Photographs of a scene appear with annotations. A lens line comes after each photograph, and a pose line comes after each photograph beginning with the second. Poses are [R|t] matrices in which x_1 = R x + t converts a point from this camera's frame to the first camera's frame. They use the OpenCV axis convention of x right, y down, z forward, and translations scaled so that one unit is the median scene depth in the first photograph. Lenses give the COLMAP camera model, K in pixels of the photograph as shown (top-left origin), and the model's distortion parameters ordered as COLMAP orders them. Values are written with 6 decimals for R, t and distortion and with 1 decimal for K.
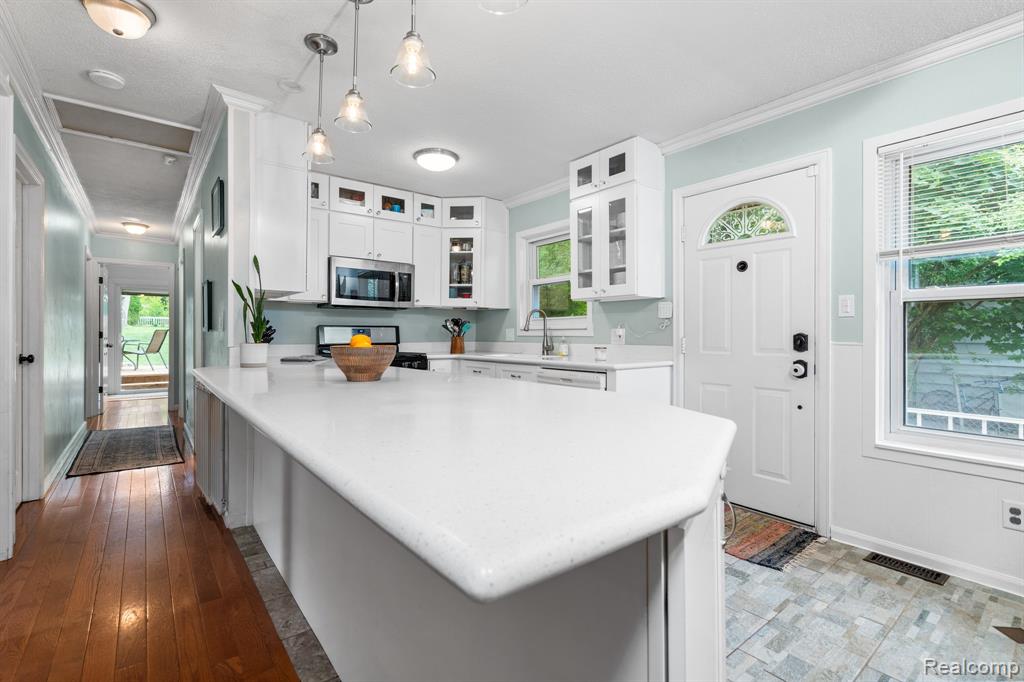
lens RADIAL K [[466.2, 0, 519.0], [0, 466.2, 334.8], [0, 0, 1]] dist [-0.005572, 0.001654]
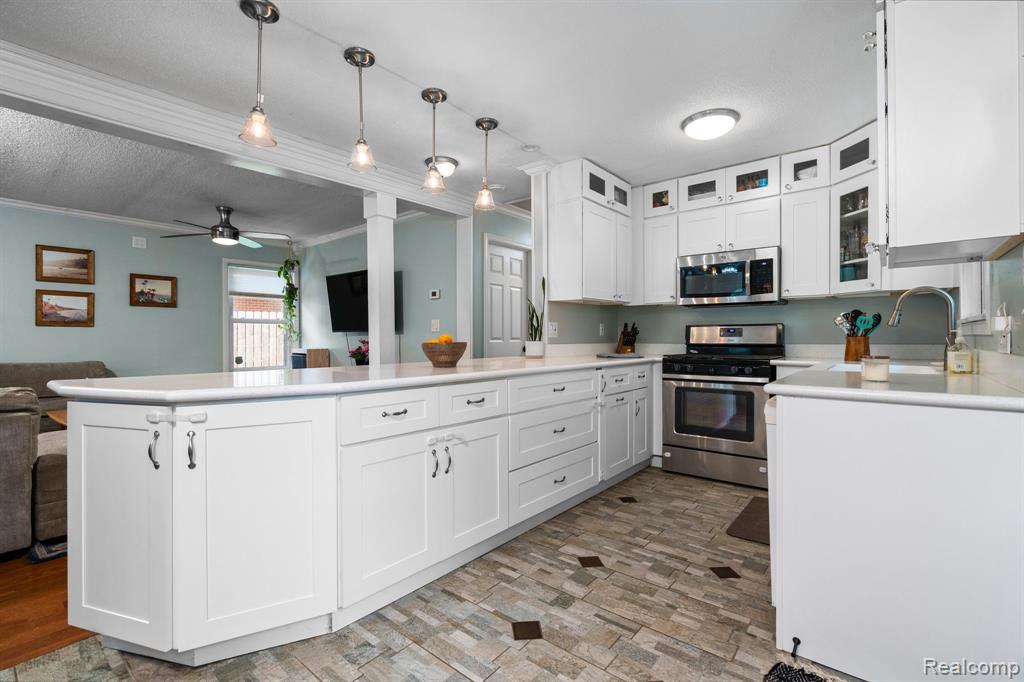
lens RADIAL K [[466.2, 0, 511.6], [0, 466.2, 339.9], [0, 0, 1]] dist [-0.005572, 0.001654]
pose [[0.204152, 0.005472, -0.978924, 0.482288], [0.004092, 0.999971, 0.006443, 0.002788], [0.978931, -0.005321, 0.204124, 0.404101]]
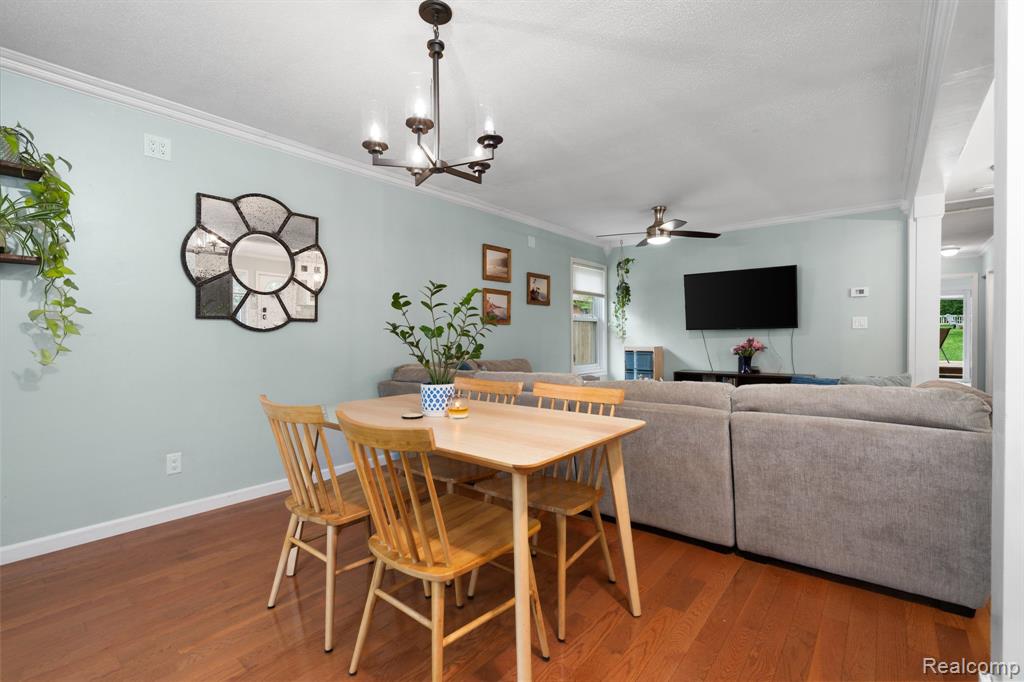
lens RADIAL K [[466.2, 0, 514.6], [0, 466.2, 341.6], [0, 0, 1]] dist [-0.005572, 0.001654]
pose [[0.215318, 0.009614, -0.976497, 0.285233], [0.007106, 0.999910, 0.011411, 0.003577], [0.976518, -0.009397, 0.215230, -0.692446]]
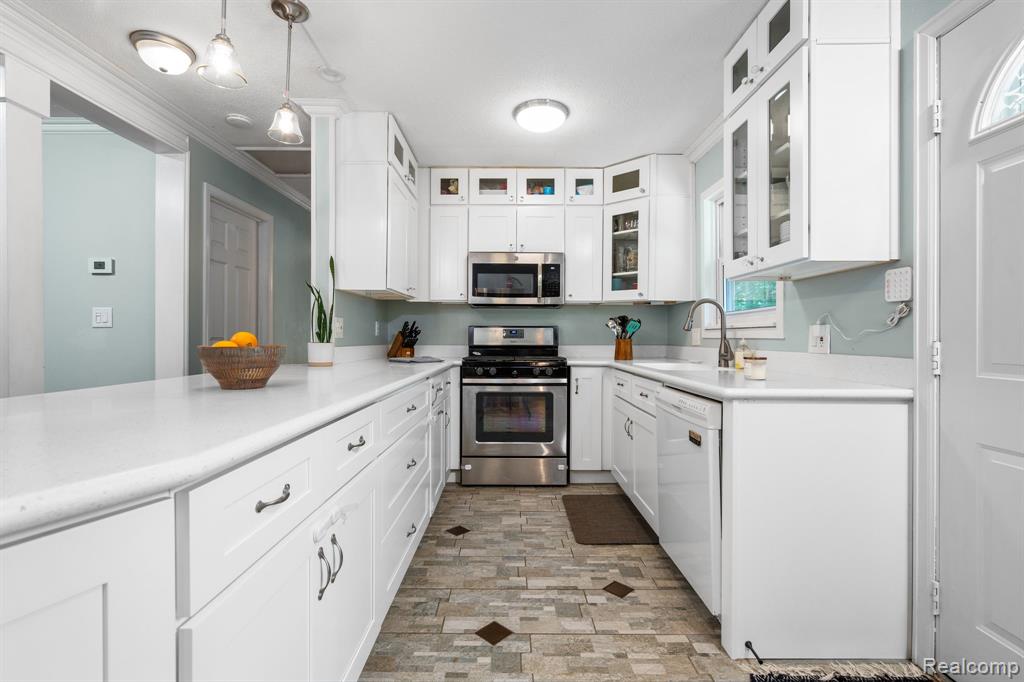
lens RADIAL K [[466.2, 0, 511.0], [0, 466.2, 338.7], [0, 0, 1]] dist [-0.005572, 0.001654]
pose [[0.782400, 0.004875, -0.622757, 0.236805], [-0.003881, 0.999988, 0.002951, 0.002422], [0.622764, 0.000108, 0.782410, 0.288136]]
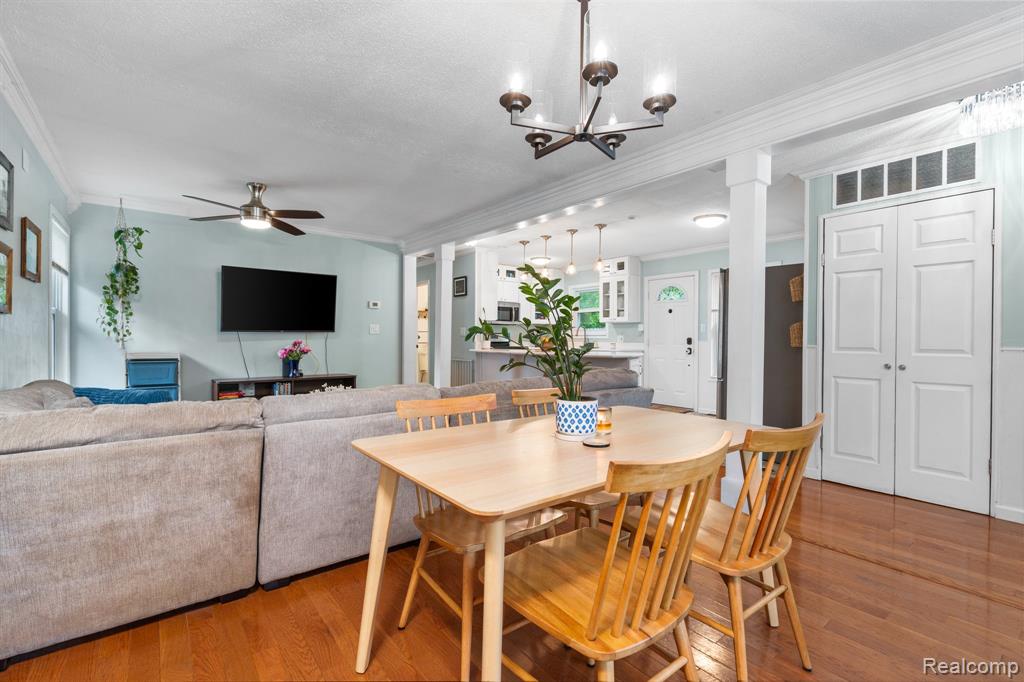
lens RADIAL K [[466.2, 0, 517.4], [0, 466.2, 338.8], [0, 0, 1]] dist [-0.005572, 0.001654]
pose [[0.999977, 0.004682, 0.004912, -0.253051], [-0.004704, 0.999979, 0.004462, -0.002916], [-0.004891, -0.004485, 0.999978, -1.064856]]
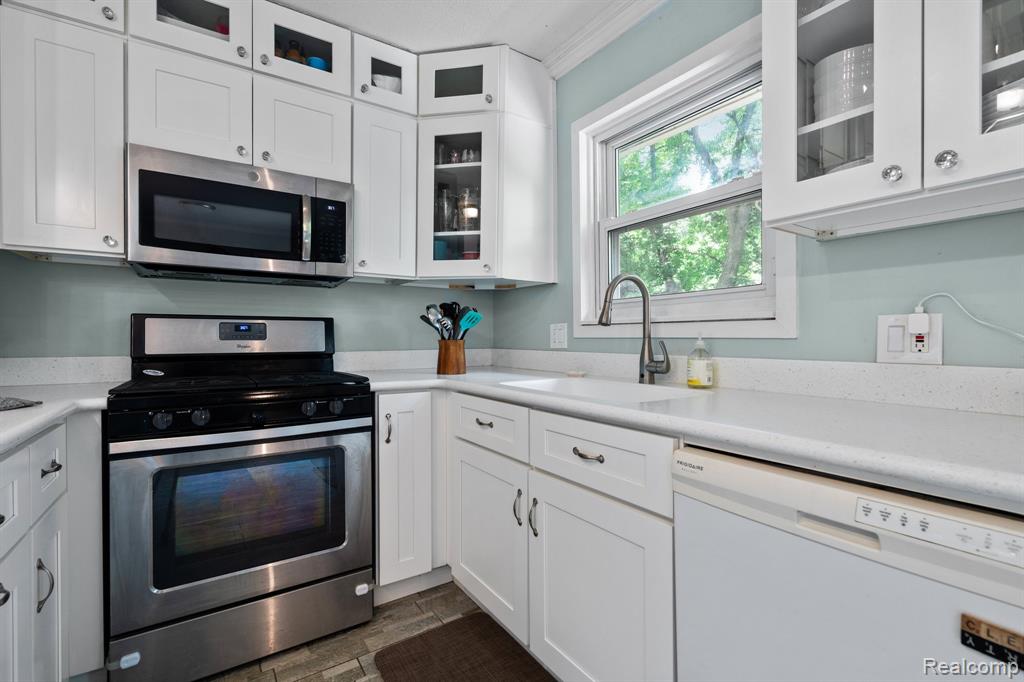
lens RADIAL K [[466.2, 0, 514.5], [0, 466.2, 339.7], [0, 0, 1]] dist [-0.005572, 0.001654]
pose [[0.996596, -0.000484, -0.082441, -0.028074], [0.000873, 0.999989, 0.004683, 0.002053], [0.082438, -0.004739, 0.996585, 0.573191]]
